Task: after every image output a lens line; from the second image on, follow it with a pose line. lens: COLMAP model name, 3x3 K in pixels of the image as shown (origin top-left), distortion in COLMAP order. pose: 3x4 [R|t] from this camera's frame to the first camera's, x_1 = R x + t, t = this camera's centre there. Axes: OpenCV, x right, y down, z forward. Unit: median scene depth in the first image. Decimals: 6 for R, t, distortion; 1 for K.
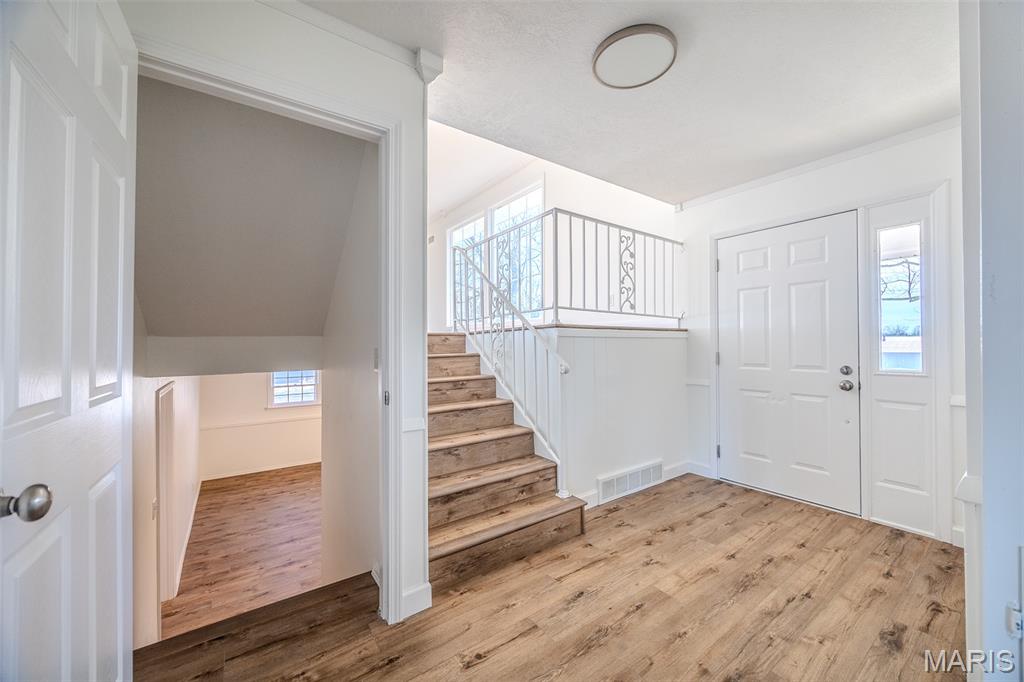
lens RADIAL K [[390.5, 0, 514.9], [0, 390.5, 339.1], [0, 0, 1]] dist [-0.006127, 0.000722]
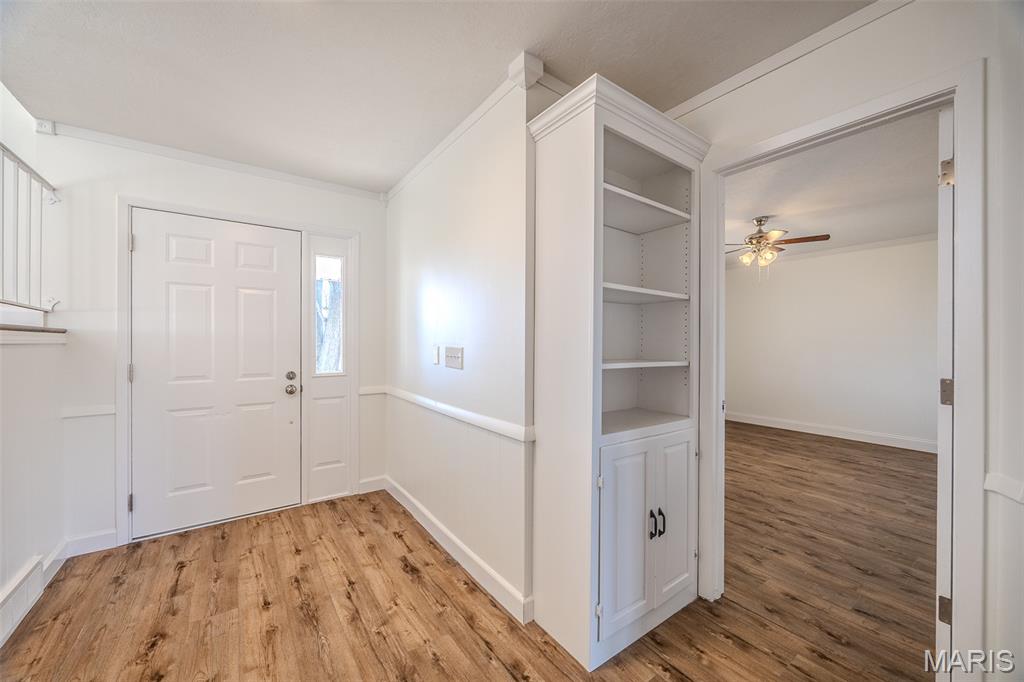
lens RADIAL K [[390.5, 0, 510.0], [0, 390.5, 341.7], [0, 0, 1]] dist [-0.006127, 0.000722]
pose [[0.003241, 0.013741, 0.999900, -0.255627], [-0.007795, 0.999876, -0.013715, -0.004390], [-0.999964, -0.007749, 0.003348, 0.409118]]
